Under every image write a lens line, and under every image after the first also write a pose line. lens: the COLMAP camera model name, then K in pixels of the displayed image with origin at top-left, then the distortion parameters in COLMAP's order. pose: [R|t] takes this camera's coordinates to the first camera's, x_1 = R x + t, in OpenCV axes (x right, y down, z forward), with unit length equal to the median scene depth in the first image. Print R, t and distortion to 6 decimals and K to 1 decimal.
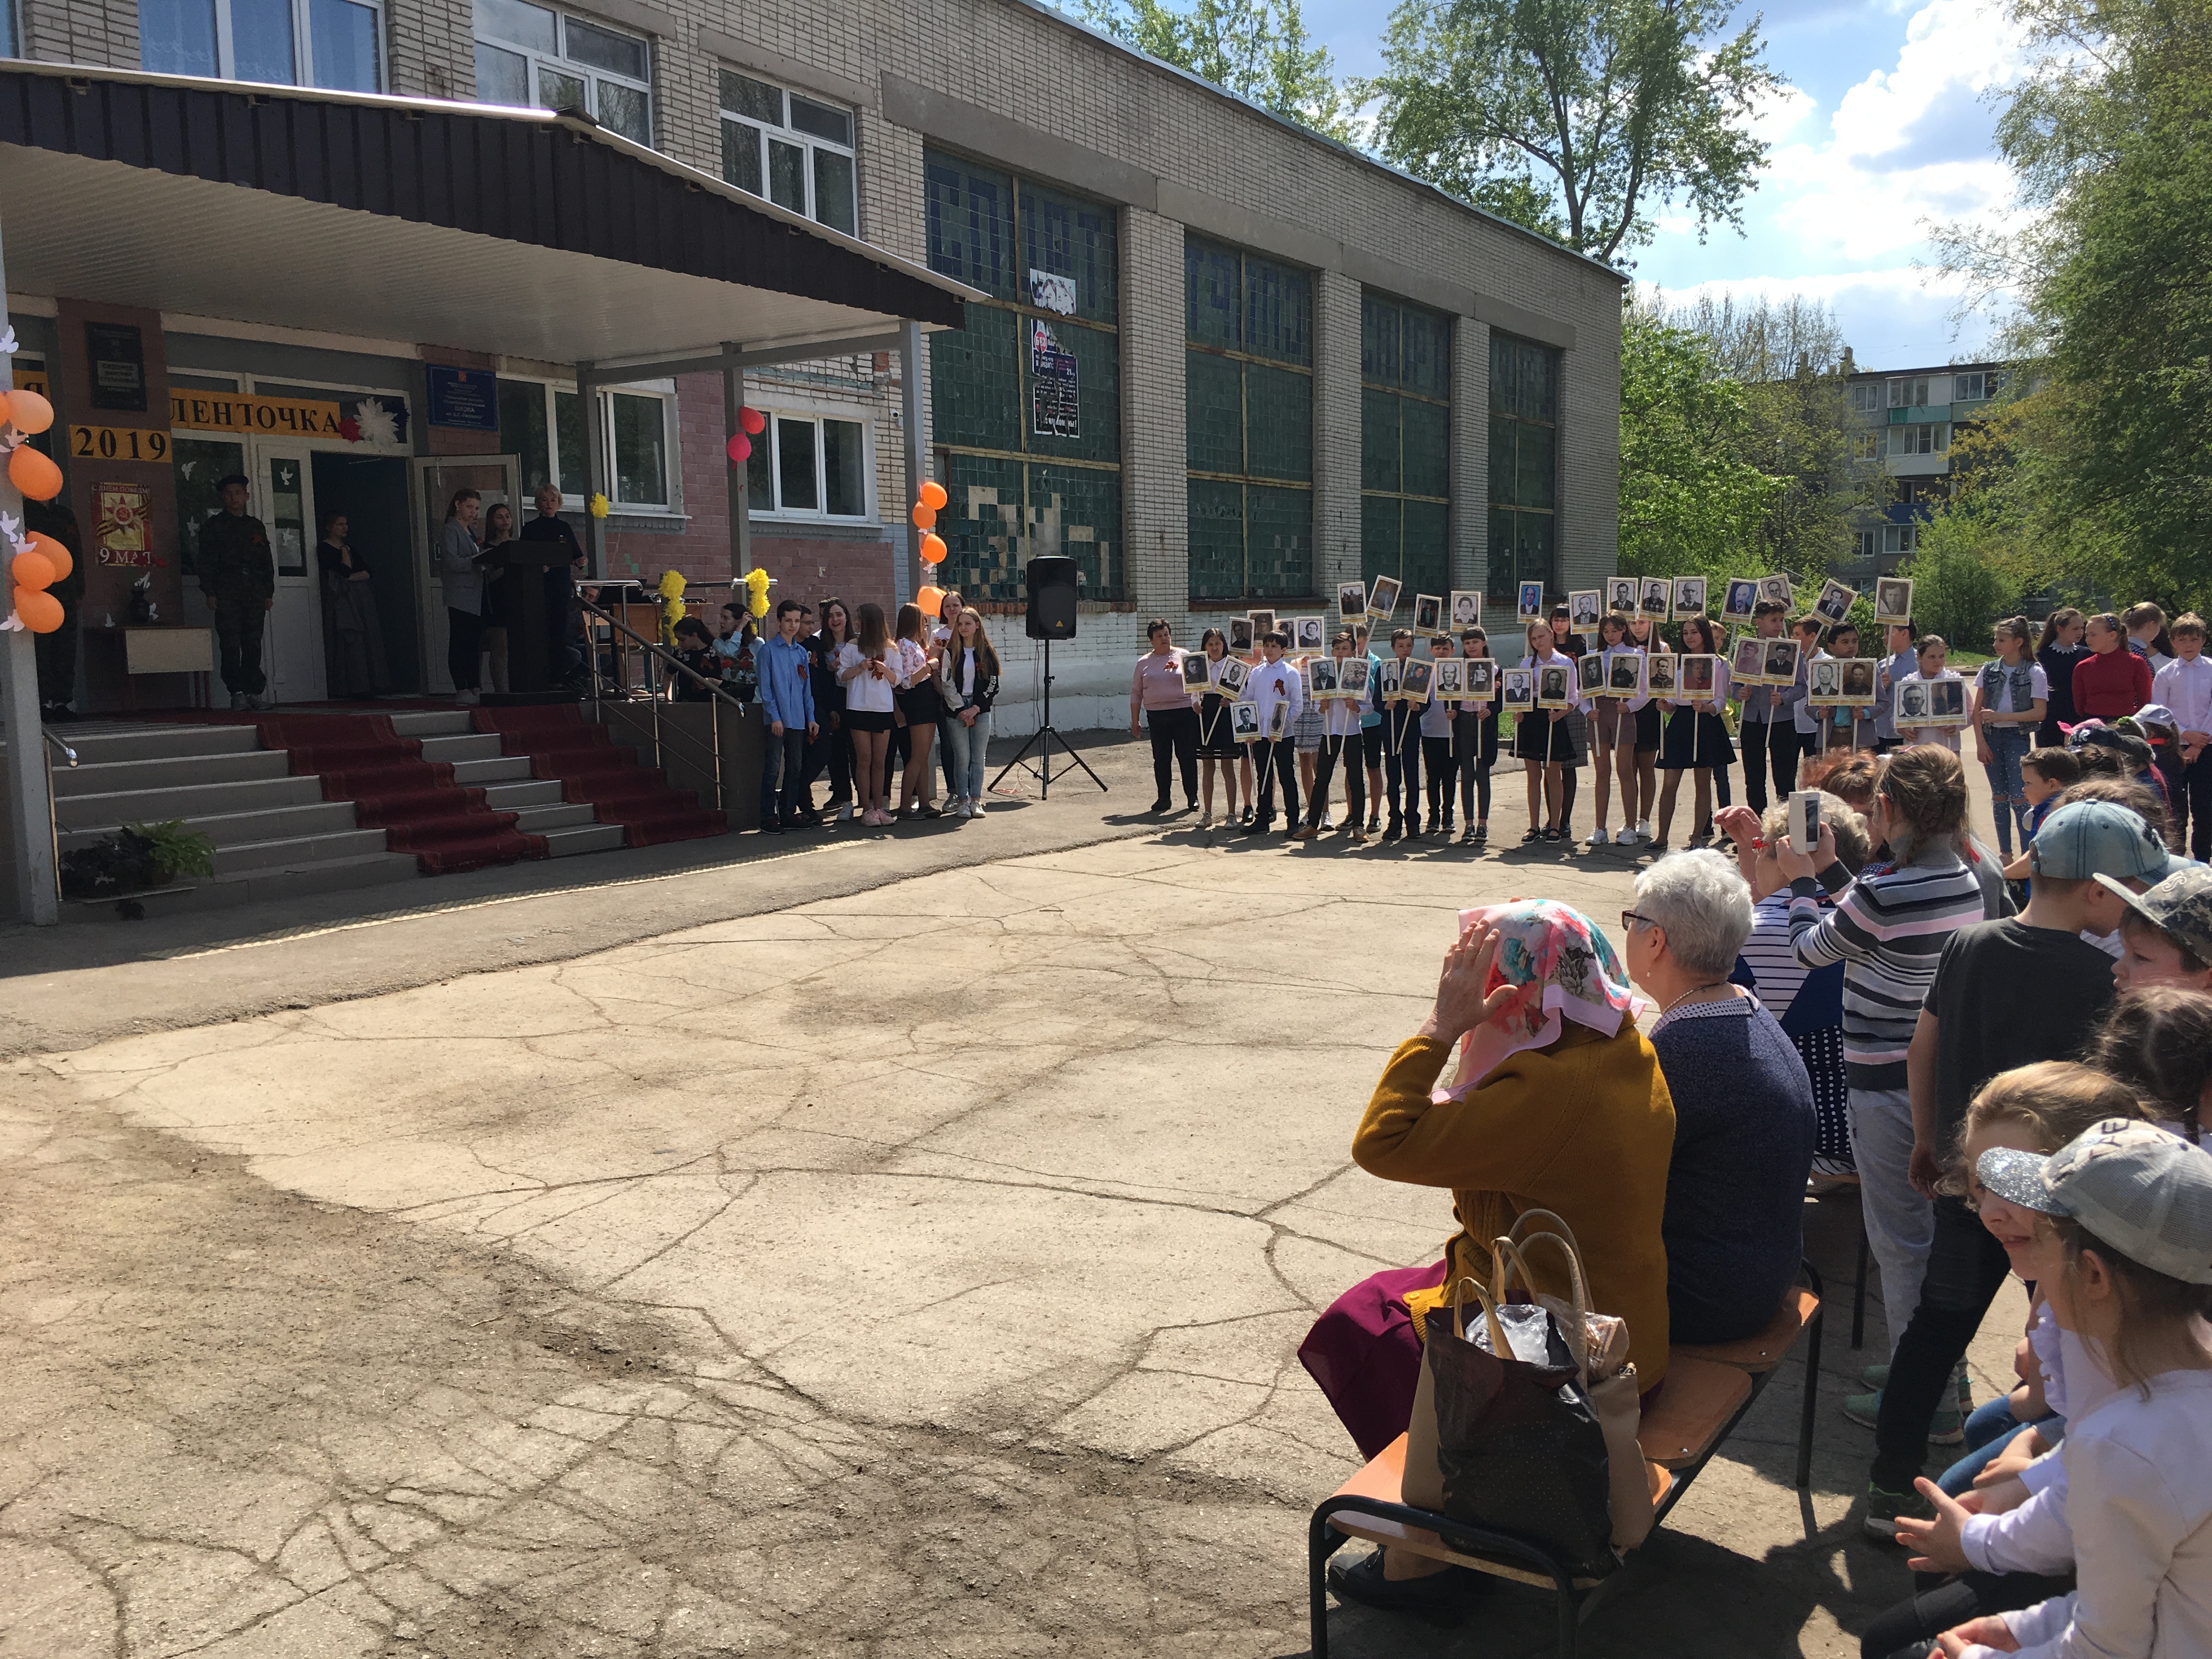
lens RADIAL K [[1870.7, 0, 1099.3], [0, 1870.7, 821.0], [0, 0, 1]] dist [0.087813, -0.125802]
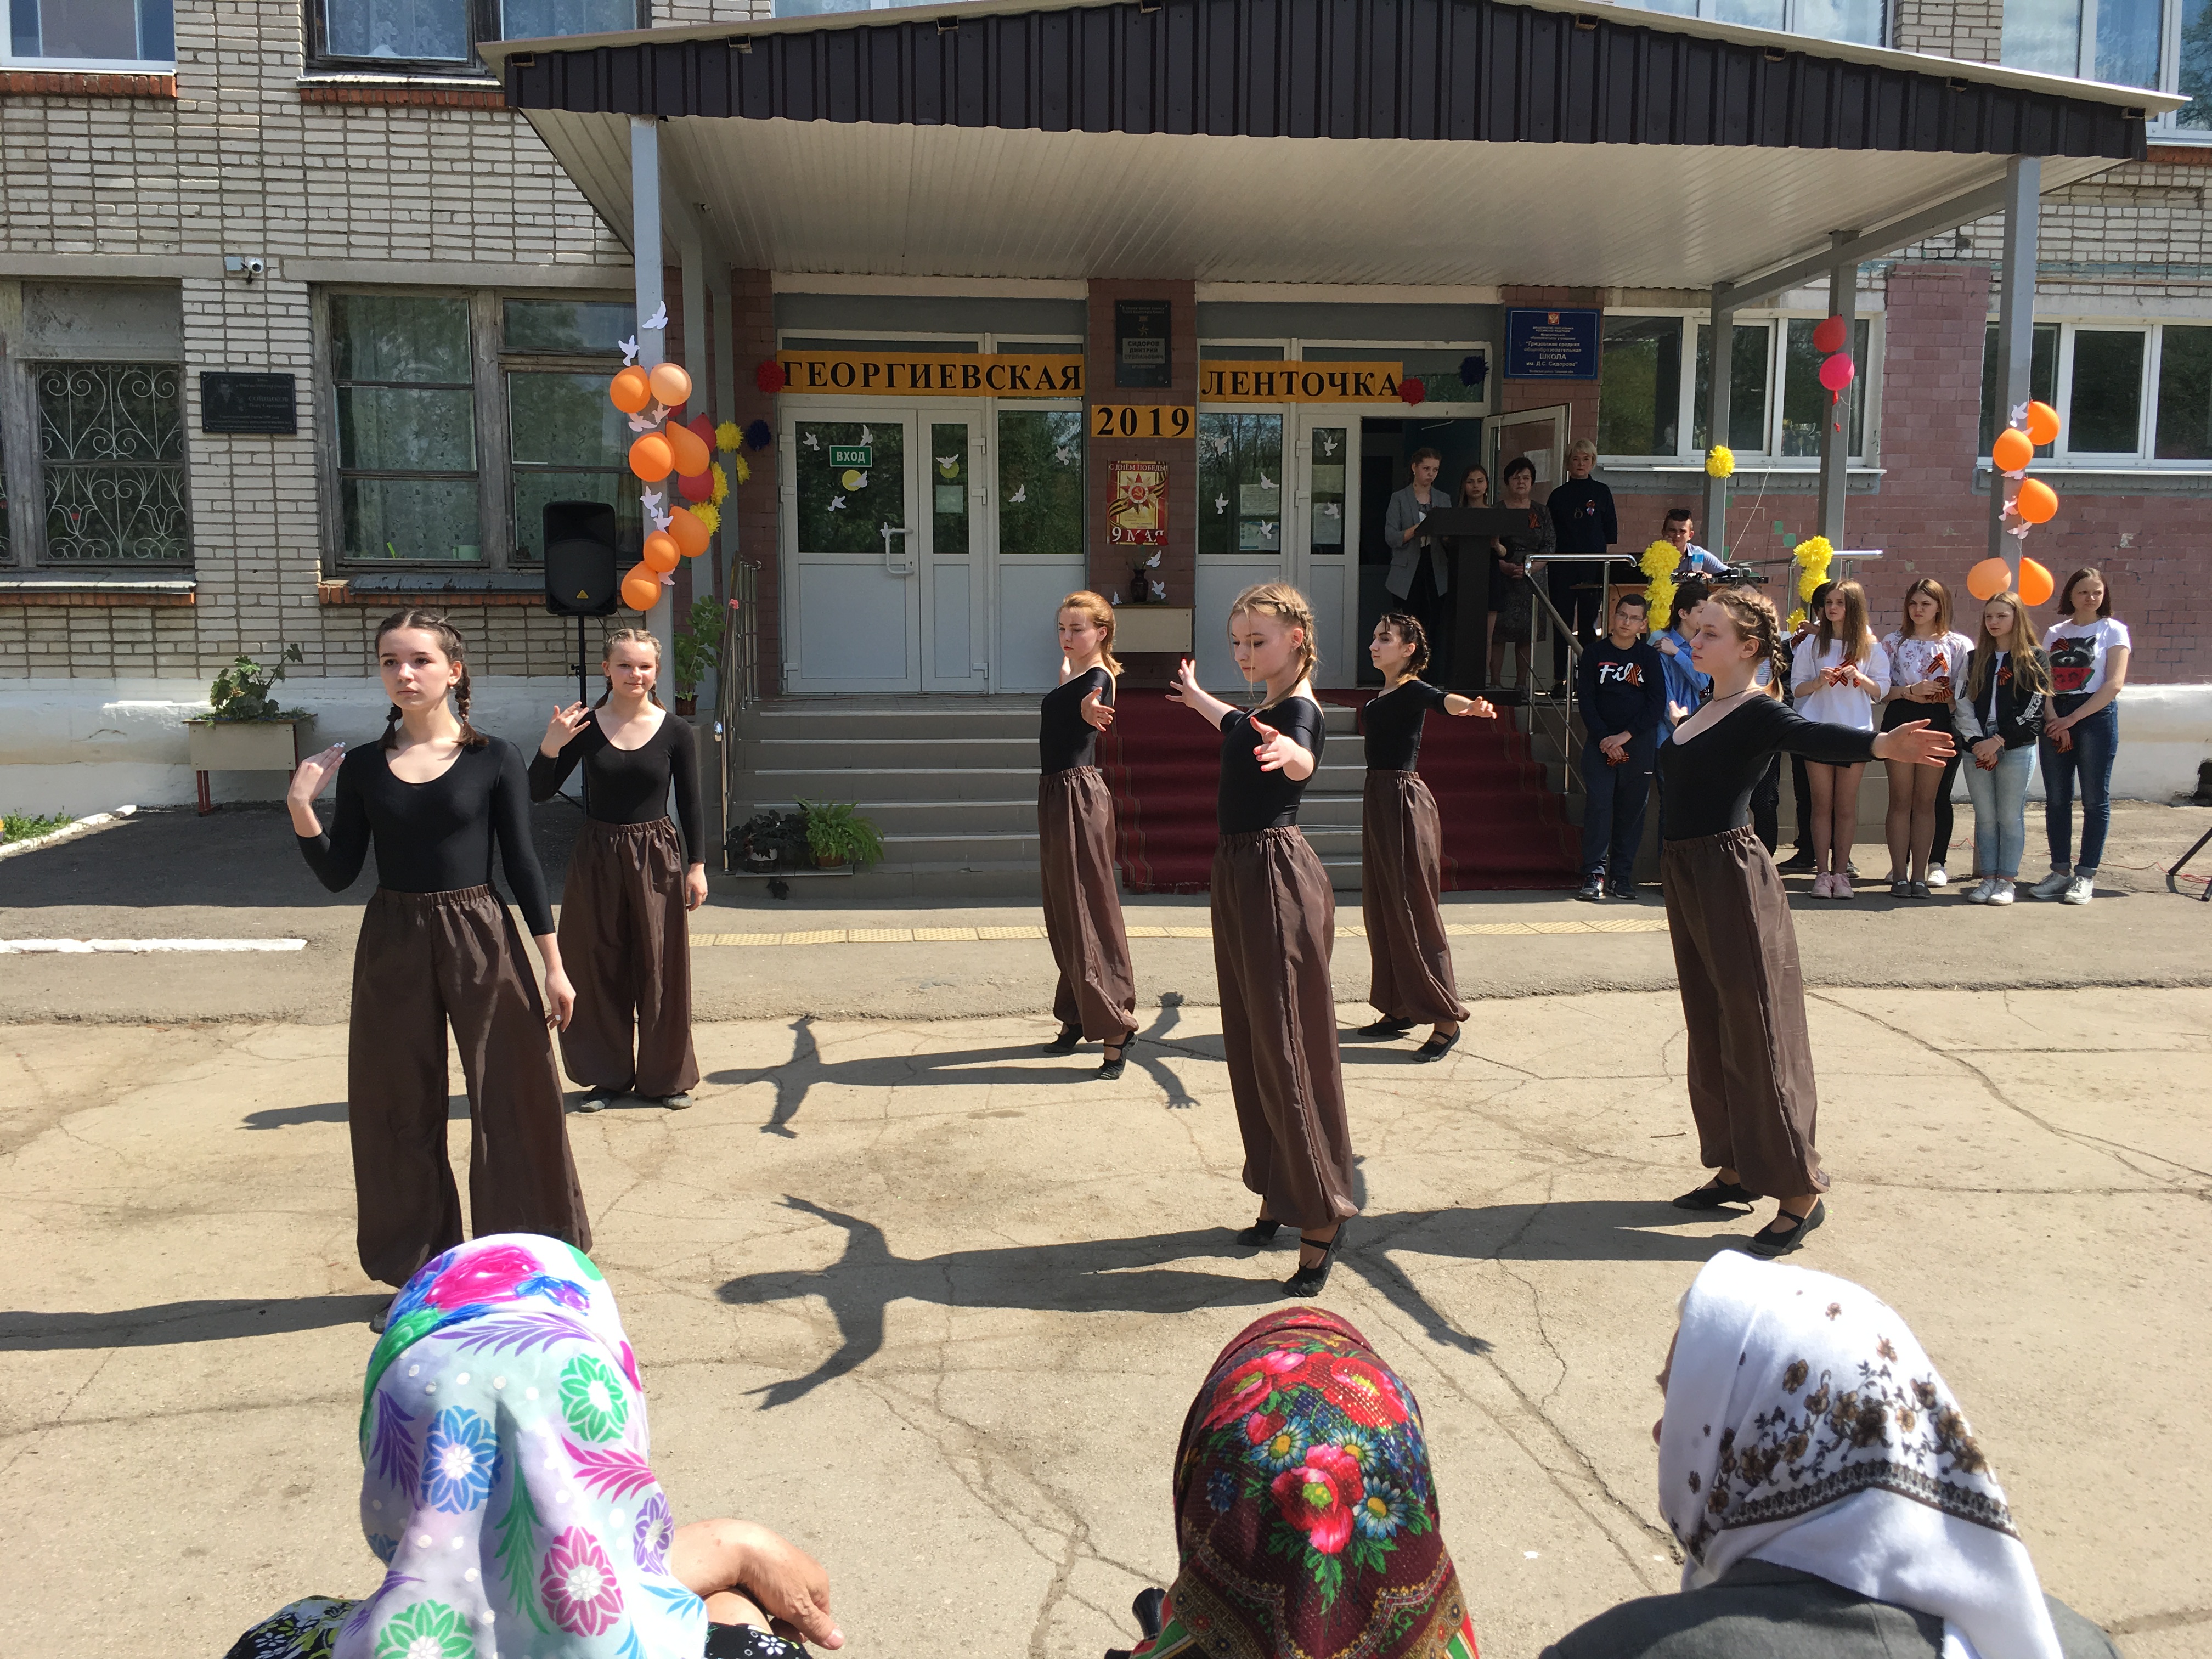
lens RADIAL K [[1870.7, 0, 1099.3], [0, 1870.7, 821.0], [0, 0, 1]] dist [0.087813, -0.125802]
pose [[0.633705, 0.103869, -0.766570, 0.224826], [-0.097891, 0.993746, 0.053727, -0.037493], [0.767356, 0.040993, 0.639909, 0.328881]]
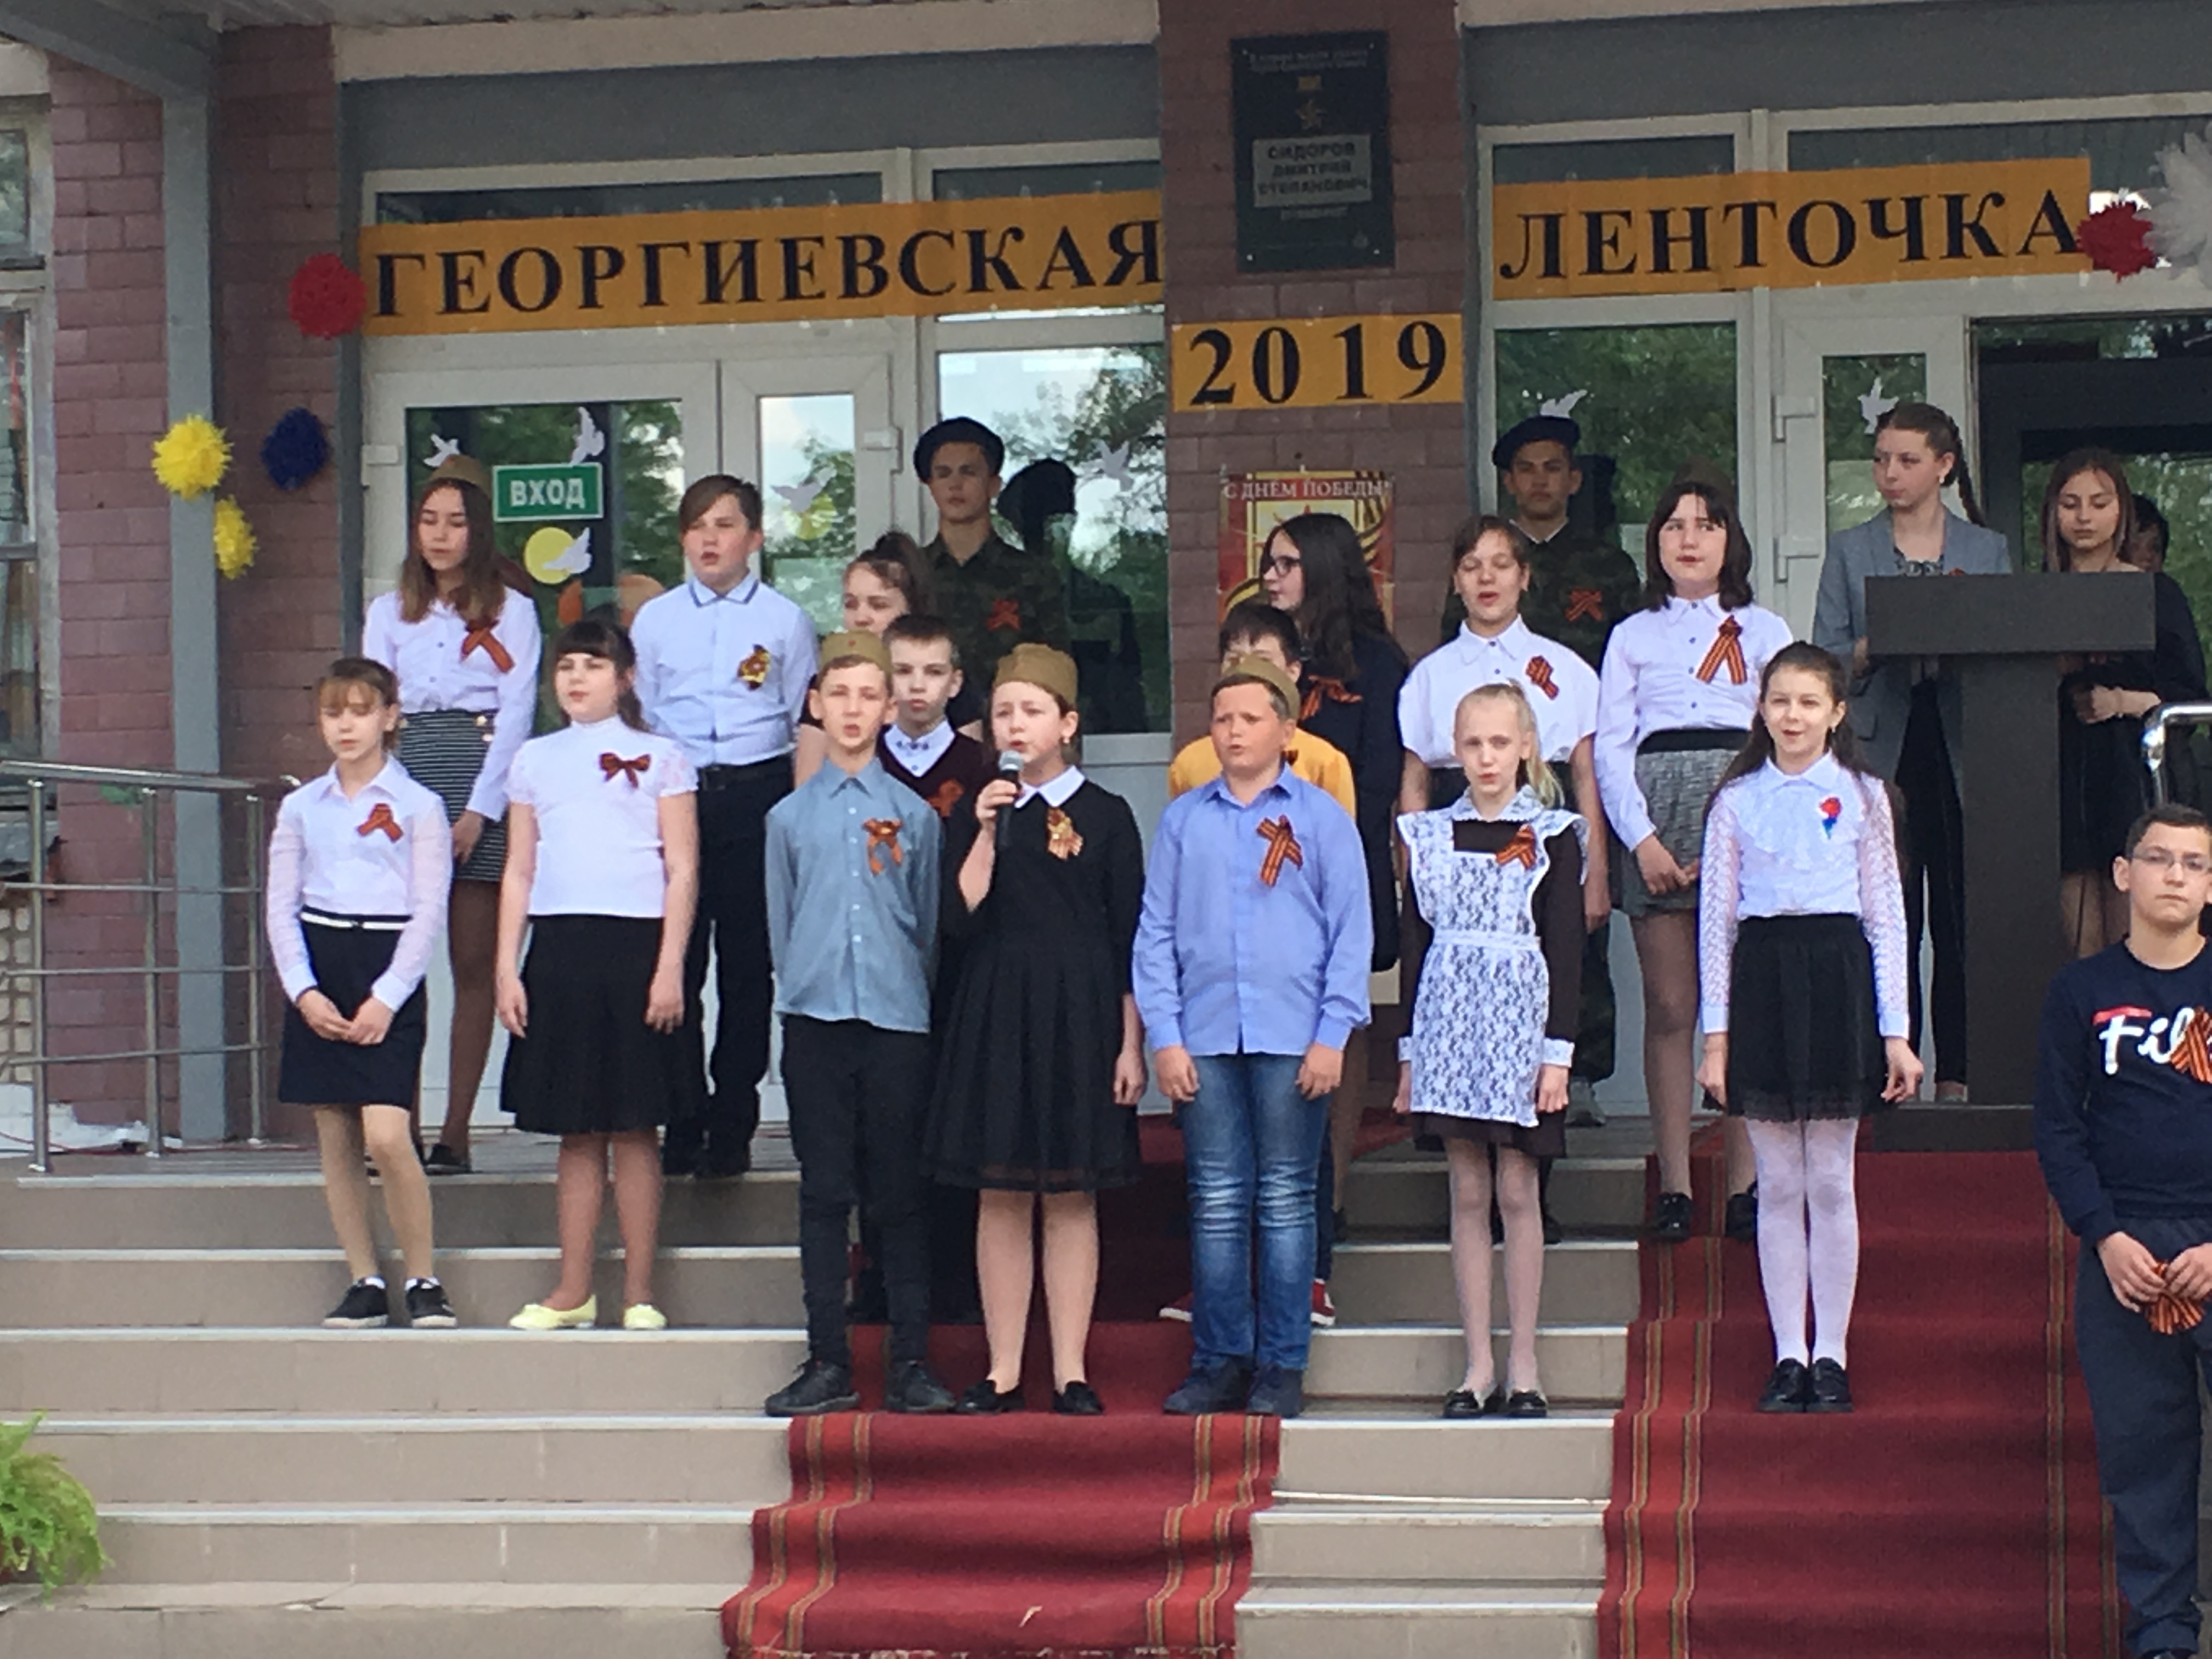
lens RADIAL K [[5614.9, 0, 1106.0], [0, 5614.9, 829.5], [0, 0, 1]] dist [0.019775, 0.592321]
pose [[0.379613, -0.007496, -0.925115, 0.401621], [-0.092053, 0.994699, -0.045833, -0.054551], [0.920554, 0.102559, 0.376911, 0.525225]]
